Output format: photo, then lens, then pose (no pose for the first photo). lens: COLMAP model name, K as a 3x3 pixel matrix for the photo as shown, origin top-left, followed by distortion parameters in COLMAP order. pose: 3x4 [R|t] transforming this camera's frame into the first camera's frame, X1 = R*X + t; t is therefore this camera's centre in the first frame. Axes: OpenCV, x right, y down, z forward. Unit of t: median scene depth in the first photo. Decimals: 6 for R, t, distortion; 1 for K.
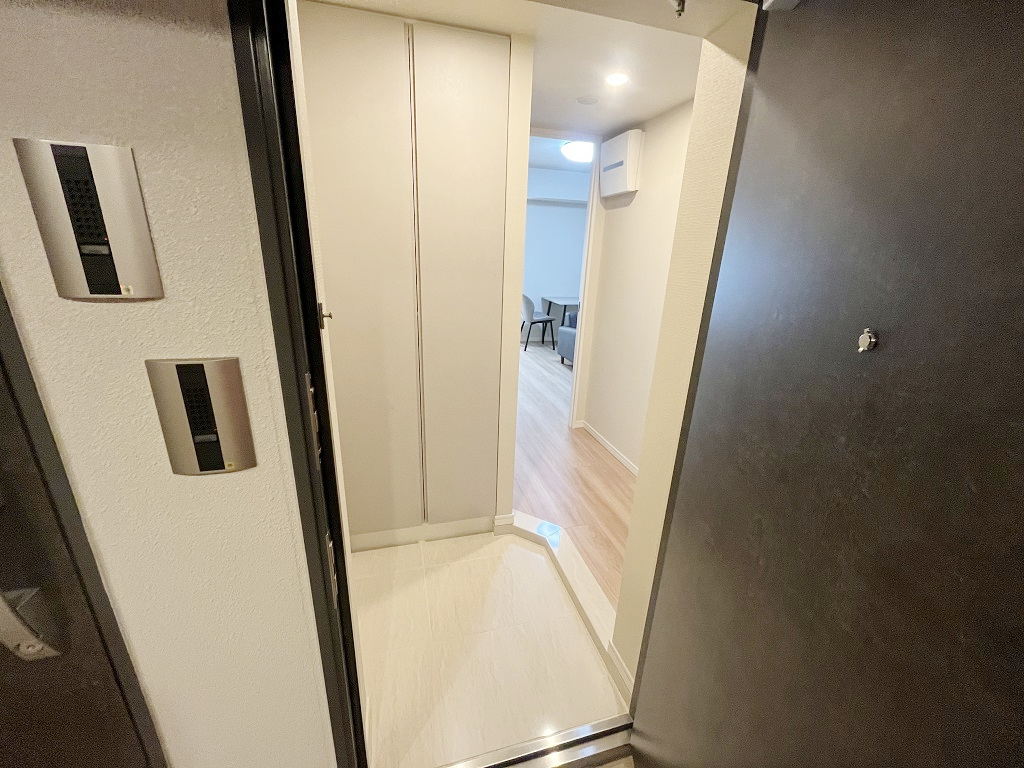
lens RADIAL K [[412.1, 0, 510.0], [0, 412.1, 387.3], [0, 0, 1]] dist [-0.001803, -0.000273]
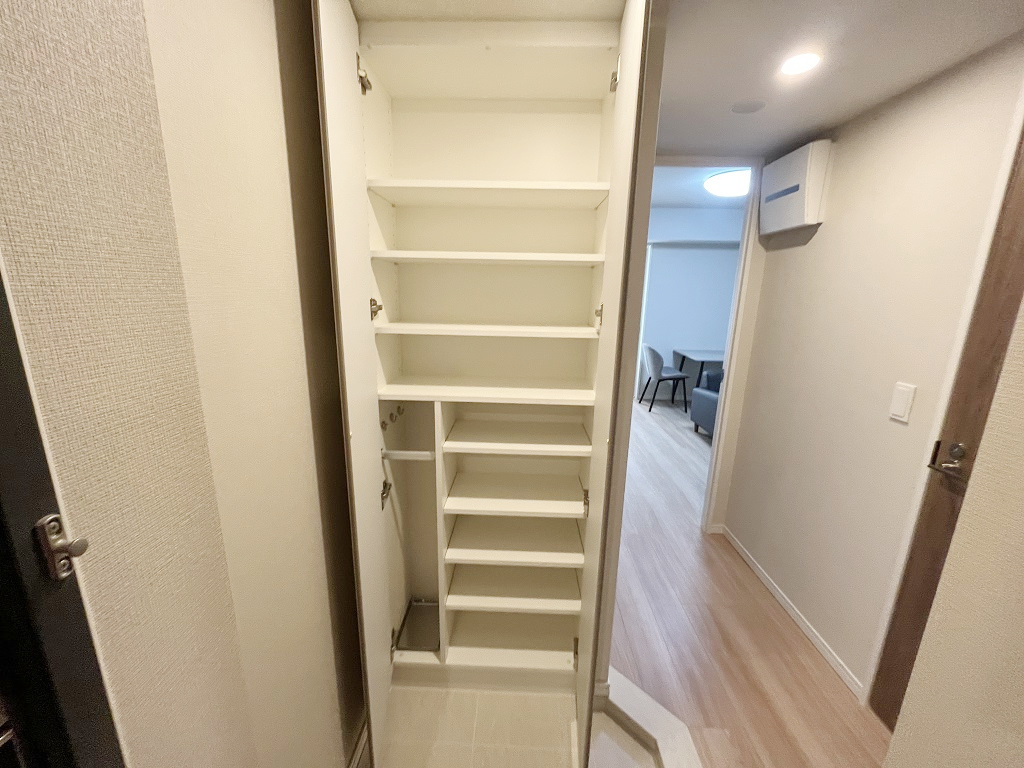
lens RADIAL K [[412.1, 0, 510.0], [0, 412.1, 387.3], [0, 0, 1]] dist [-0.001803, -0.000273]
pose [[0.953761, 0.051251, -0.296163, 0.016412], [-0.080563, 0.992890, -0.087625, -0.064400], [0.289566, 0.107433, 0.951110, 0.141401]]
